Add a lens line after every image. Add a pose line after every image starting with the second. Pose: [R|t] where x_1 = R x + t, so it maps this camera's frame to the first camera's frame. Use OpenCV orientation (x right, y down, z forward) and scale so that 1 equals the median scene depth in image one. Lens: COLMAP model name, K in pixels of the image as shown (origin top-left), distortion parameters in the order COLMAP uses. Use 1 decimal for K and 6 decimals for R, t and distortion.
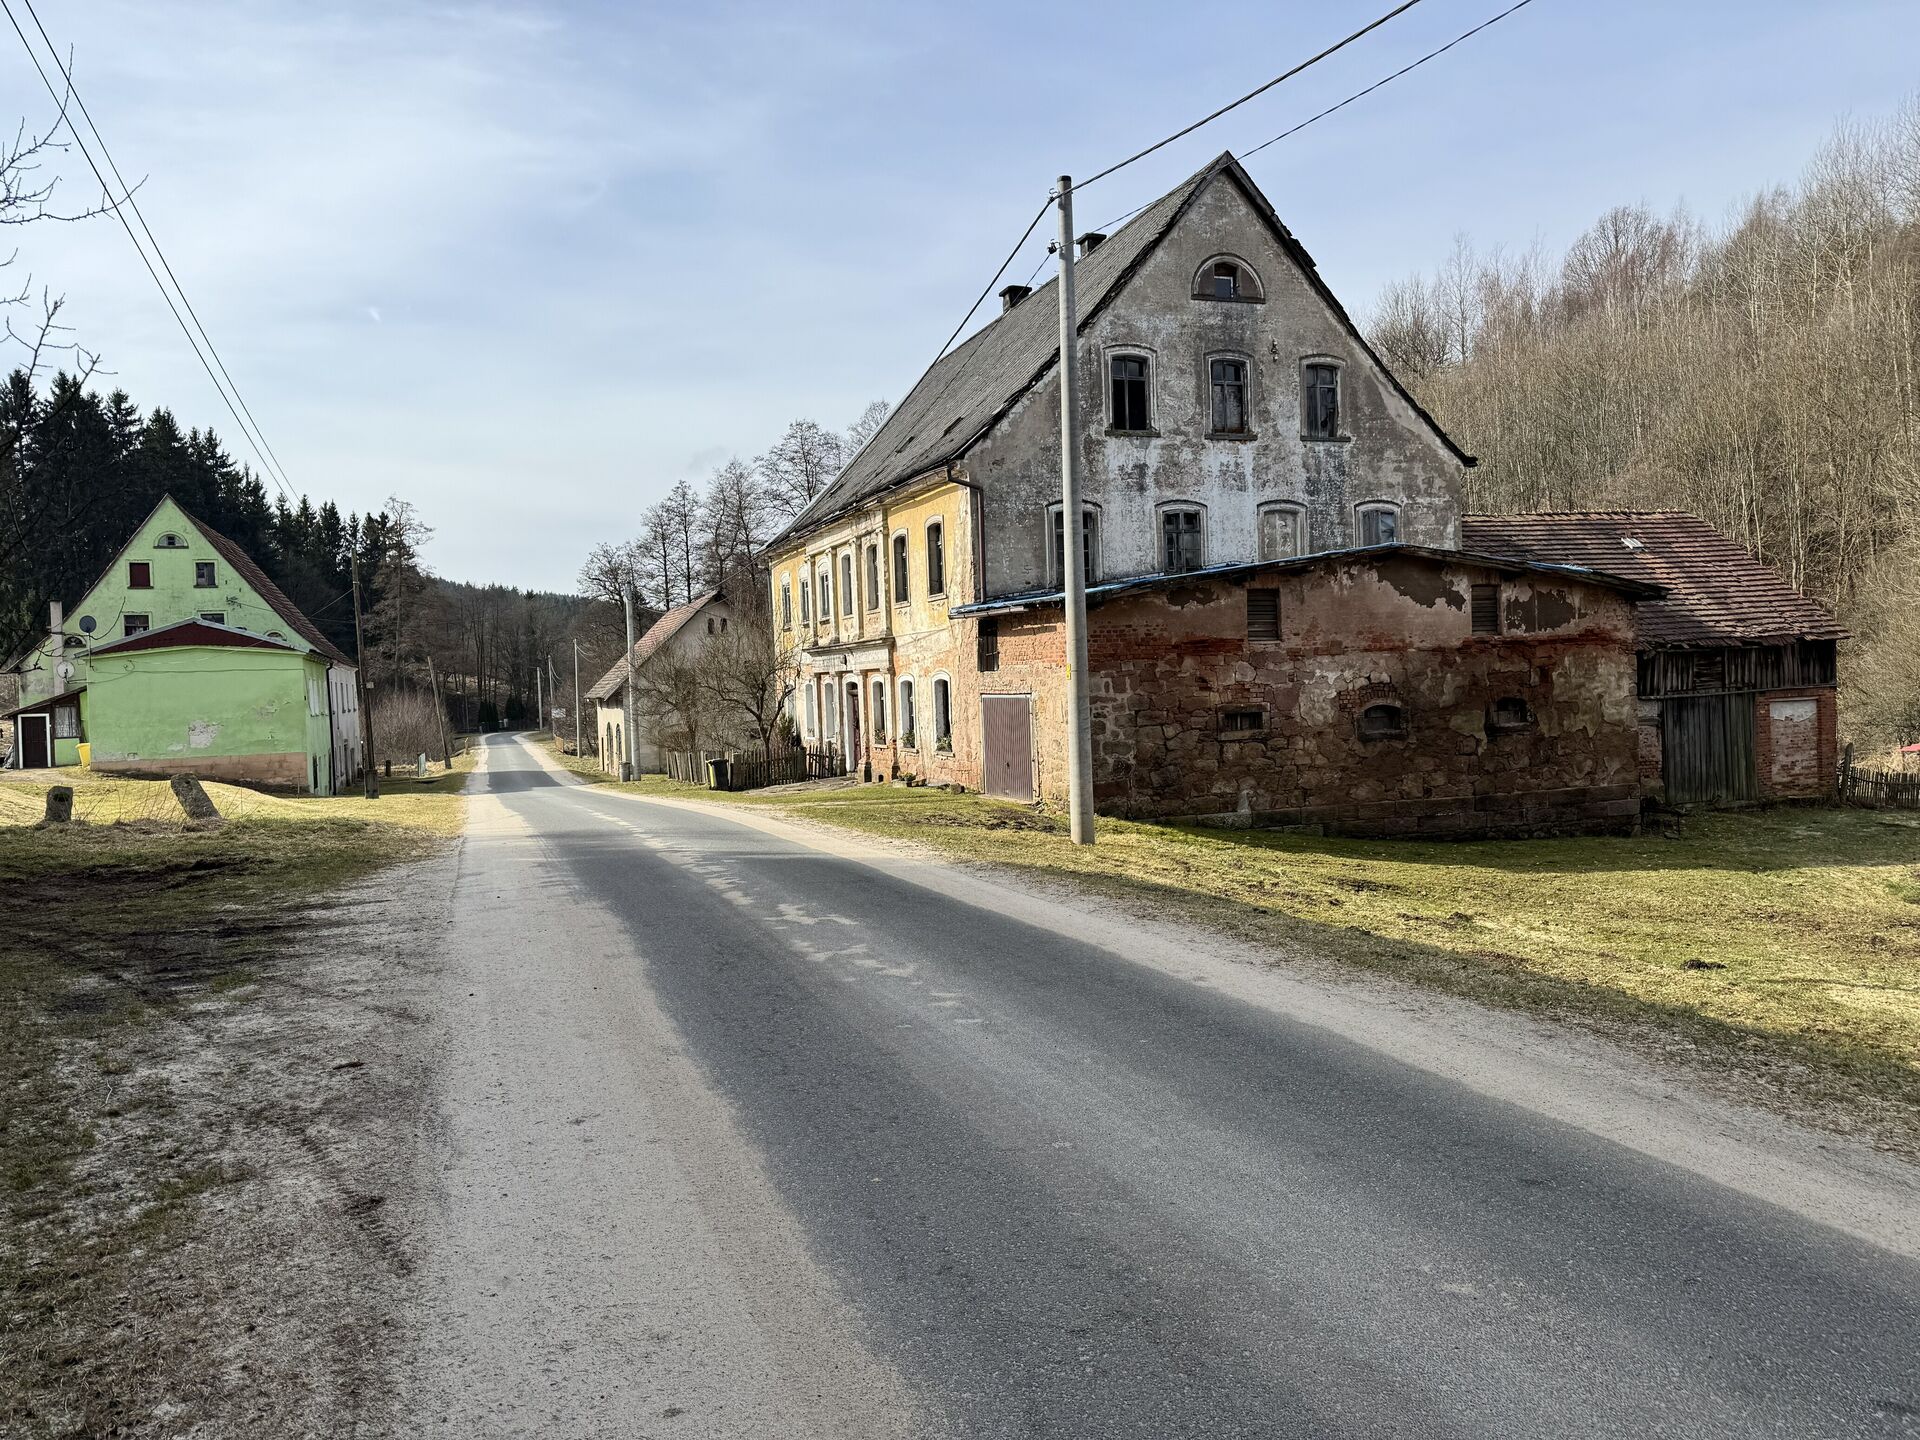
lens RADIAL K [[1344.3, 0, 959.0], [0, 1344.3, 720.3], [0, 0, 1]] dist [0.000980, 0.000064]
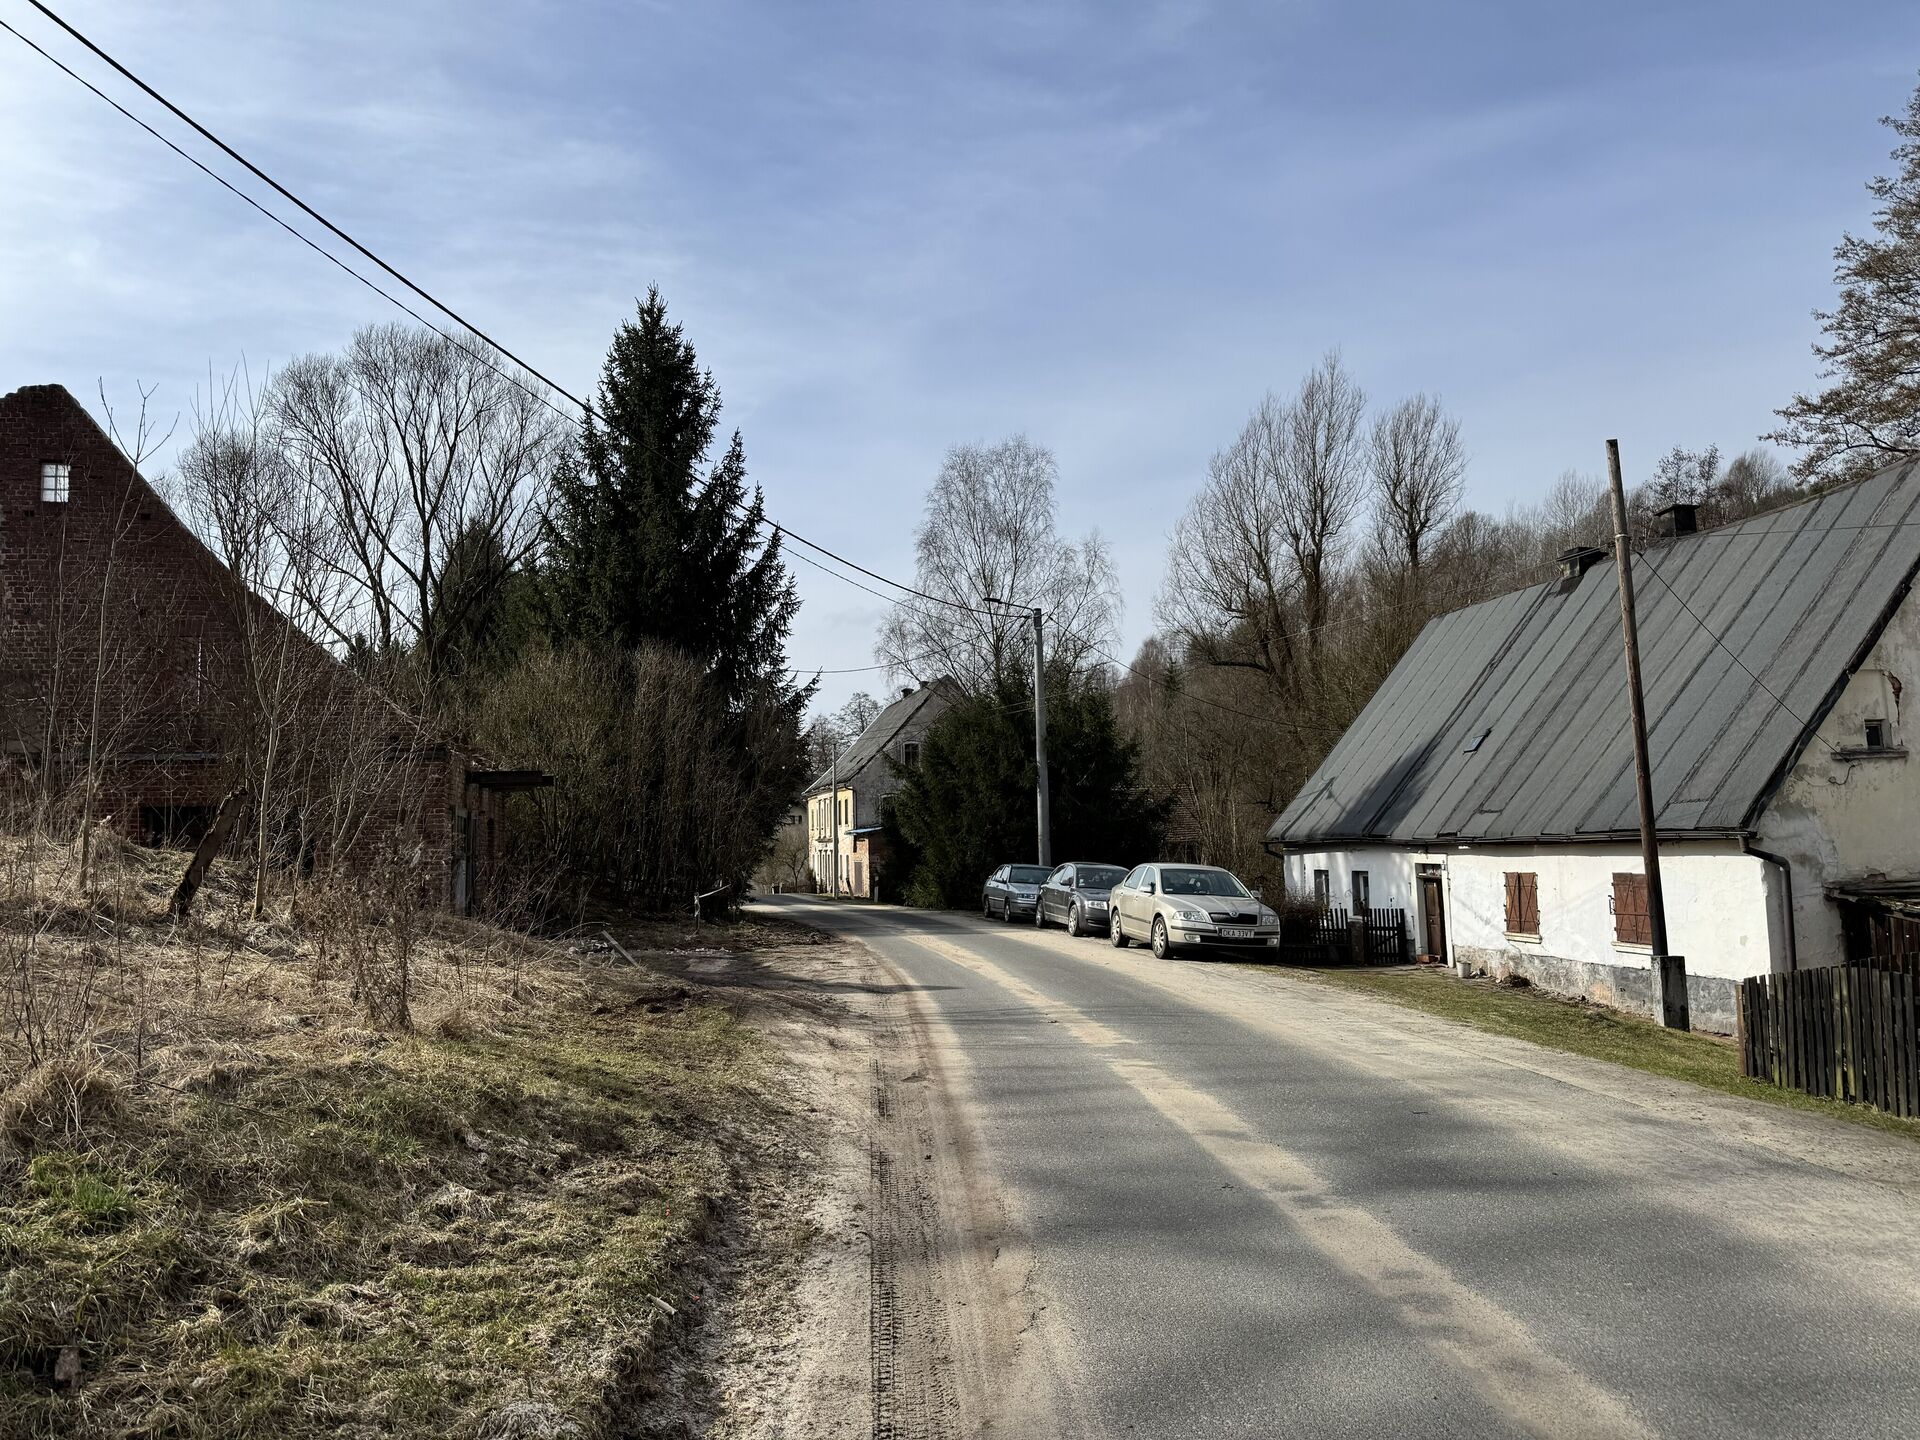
lens RADIAL K [[1344.3, 0, 960.7], [0, 1344.3, 721.7], [0, 0, 1]] dist [0.000980, 0.000064]
pose [[0.994243, 0.005210, -0.107021, 0.555676], [-0.017327, 0.993489, -0.112606, 0.005999], [0.105737, 0.113812, 0.987860, -1.899087]]
